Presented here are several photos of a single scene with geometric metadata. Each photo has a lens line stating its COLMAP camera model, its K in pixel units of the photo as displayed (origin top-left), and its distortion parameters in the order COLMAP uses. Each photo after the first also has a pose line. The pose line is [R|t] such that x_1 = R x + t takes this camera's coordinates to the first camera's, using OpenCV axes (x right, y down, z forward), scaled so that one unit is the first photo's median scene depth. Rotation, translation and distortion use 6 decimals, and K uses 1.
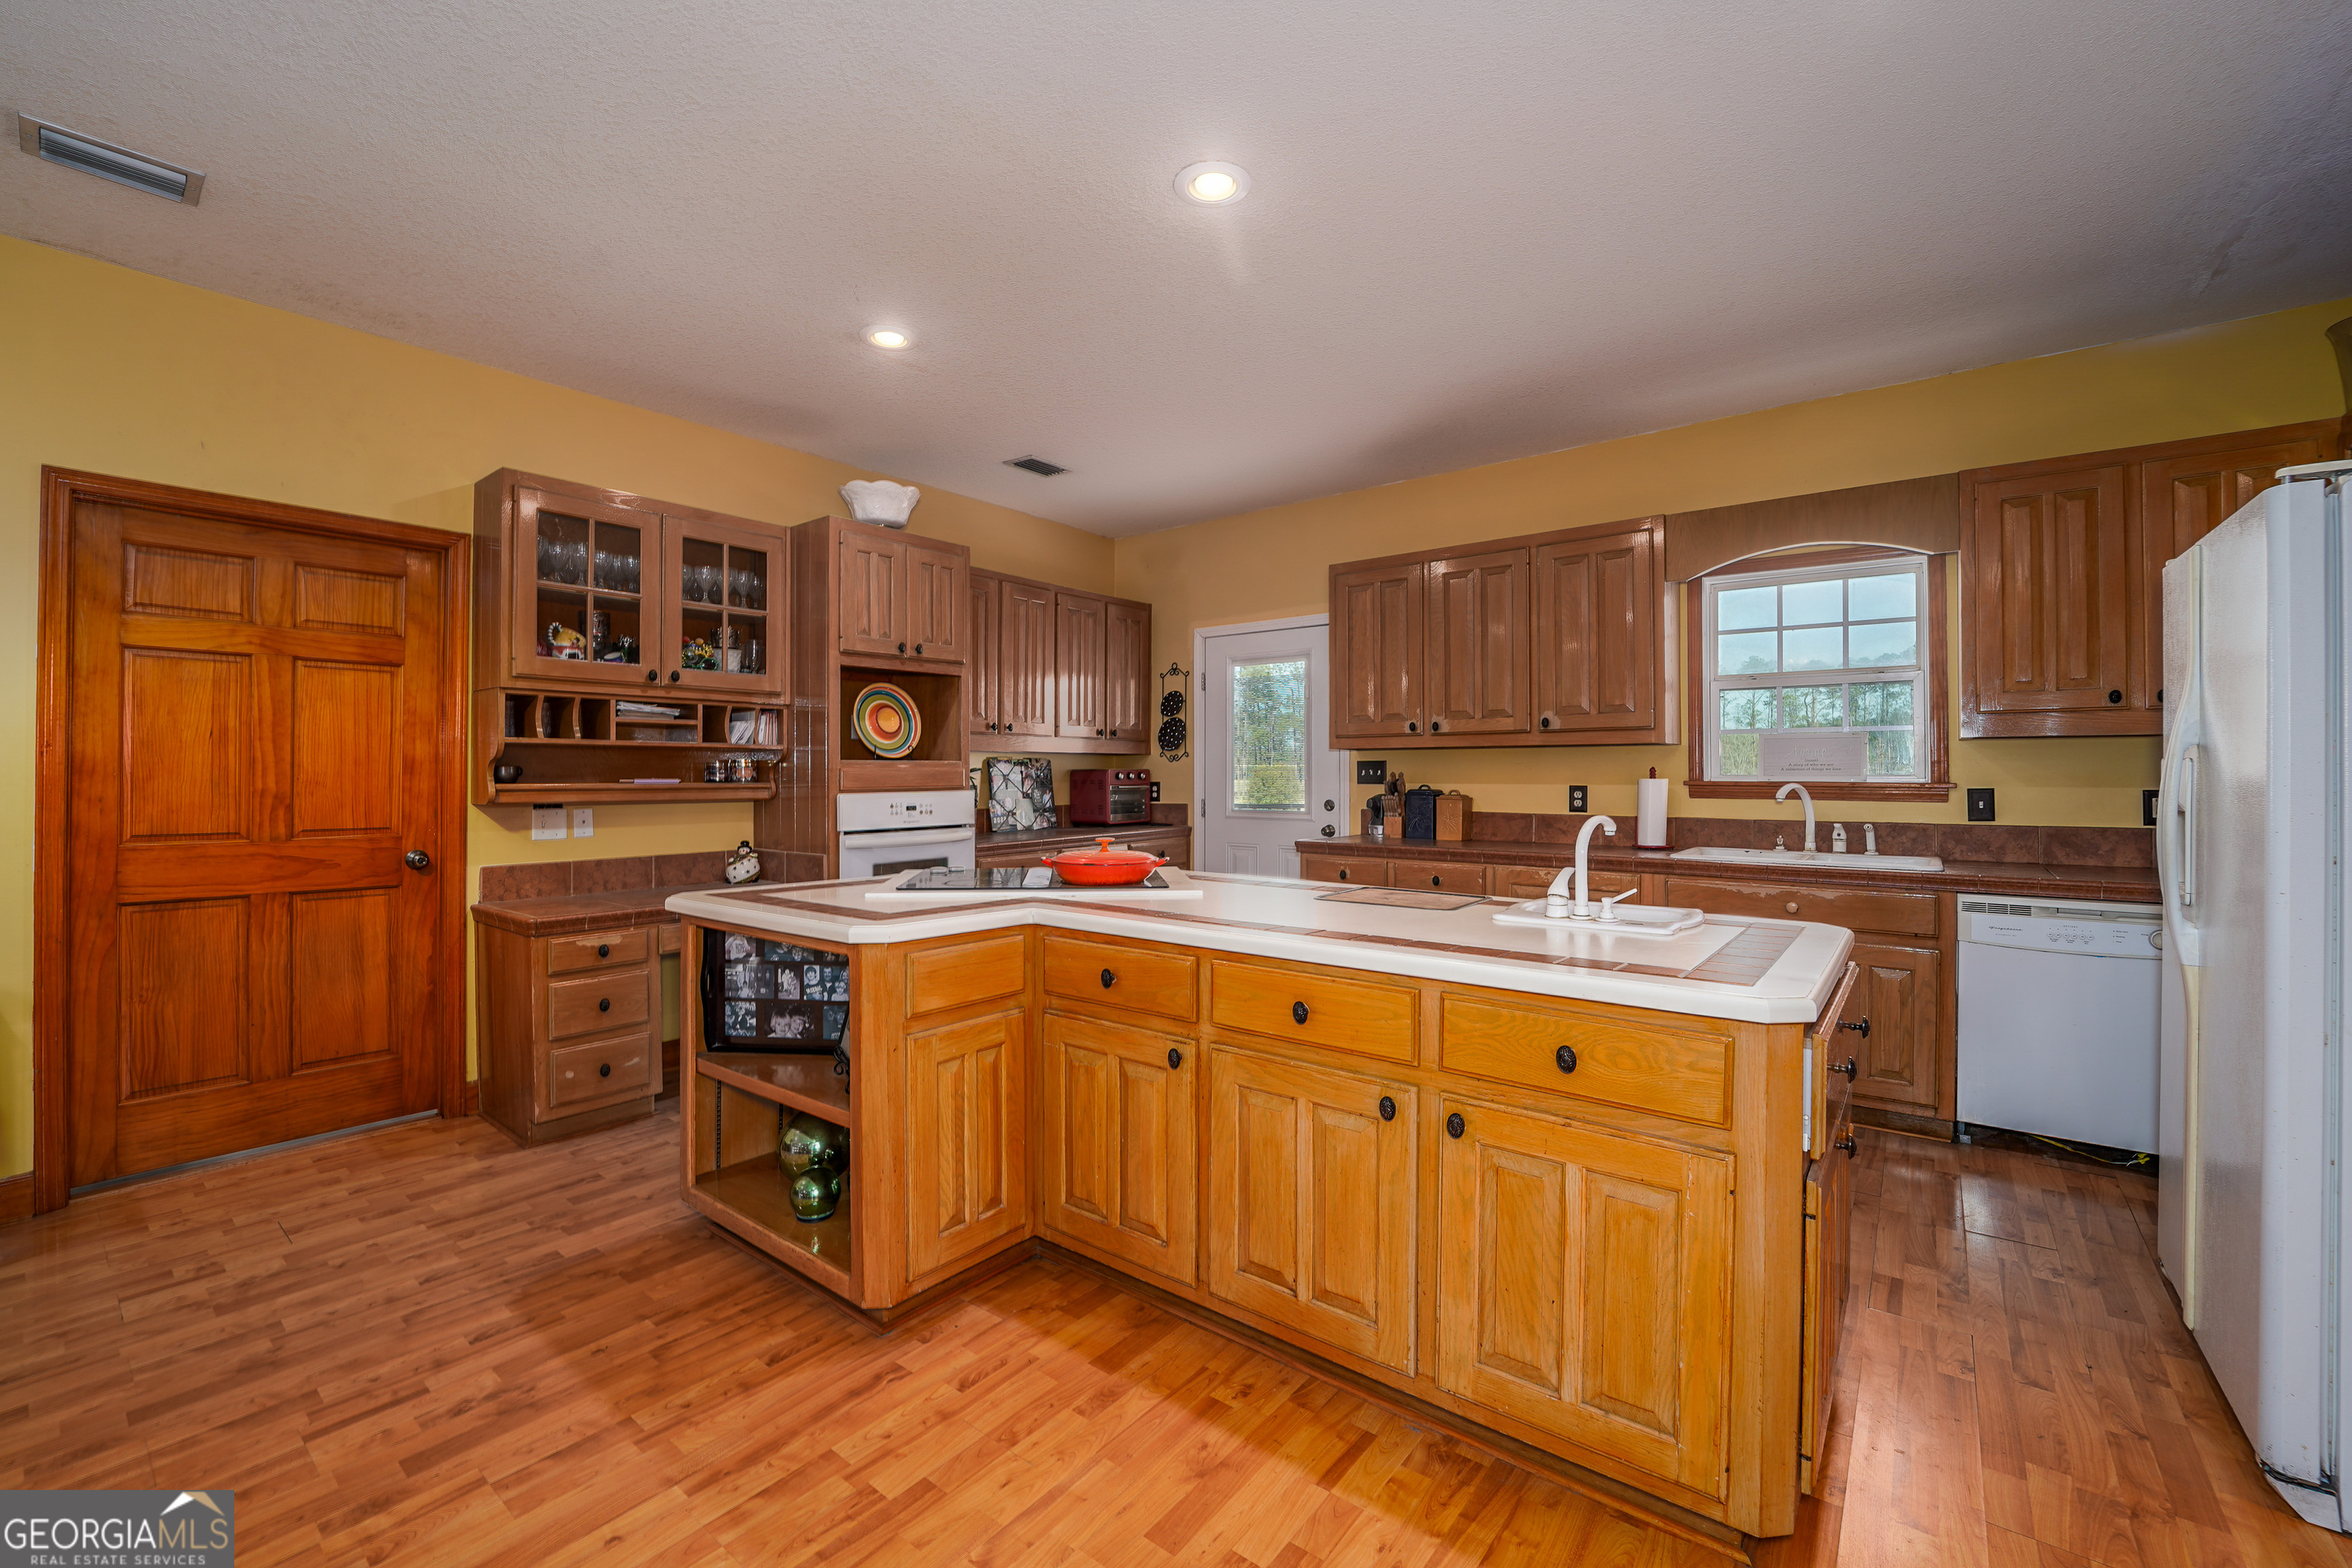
lens RADIAL K [[963.9, 0, 1187.1], [0, 963.9, 770.7], [0, 0, 1]] dist [-0.019493, -0.000539]
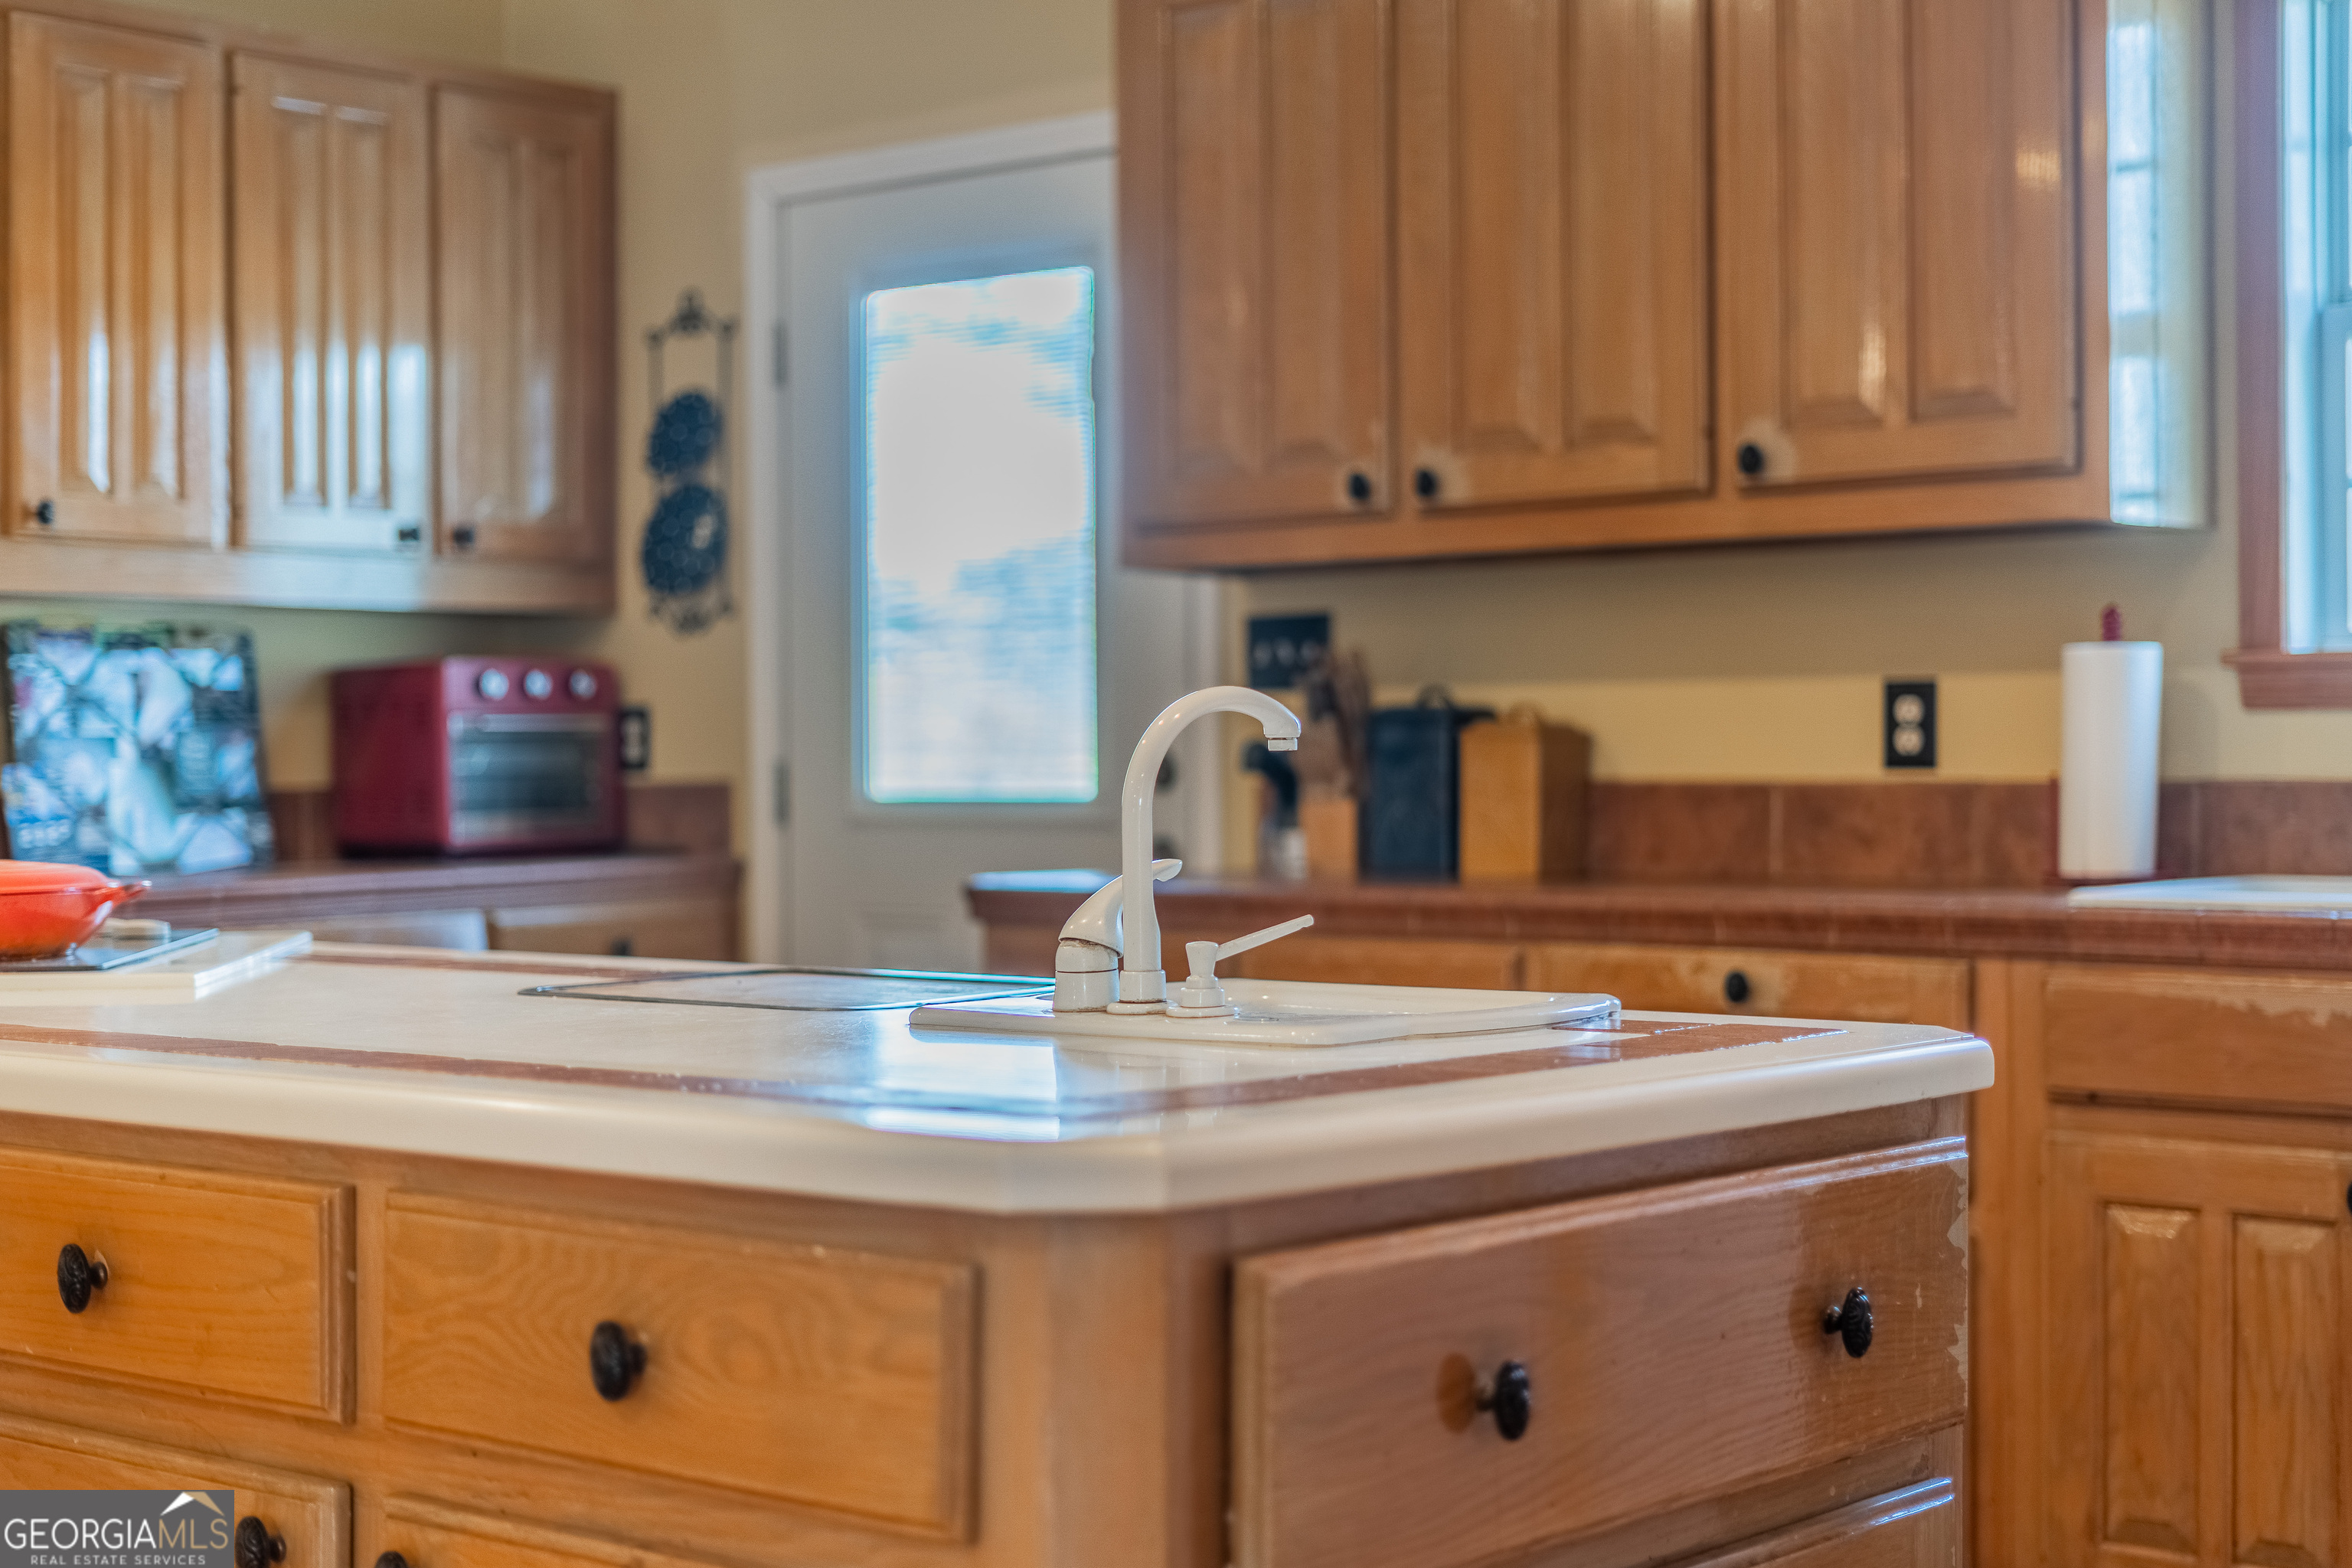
lens RADIAL K [[3525.1, 0, 1178.4], [0, 3525.1, 784.1], [0, 0, 1]] dist [0.002209, 0.000000]
pose [[0.999388, -0.010628, -0.033333, 0.200404], [0.011055, 0.999859, 0.012658, 0.028337], [0.033194, -0.013019, 0.999364, -0.063468]]
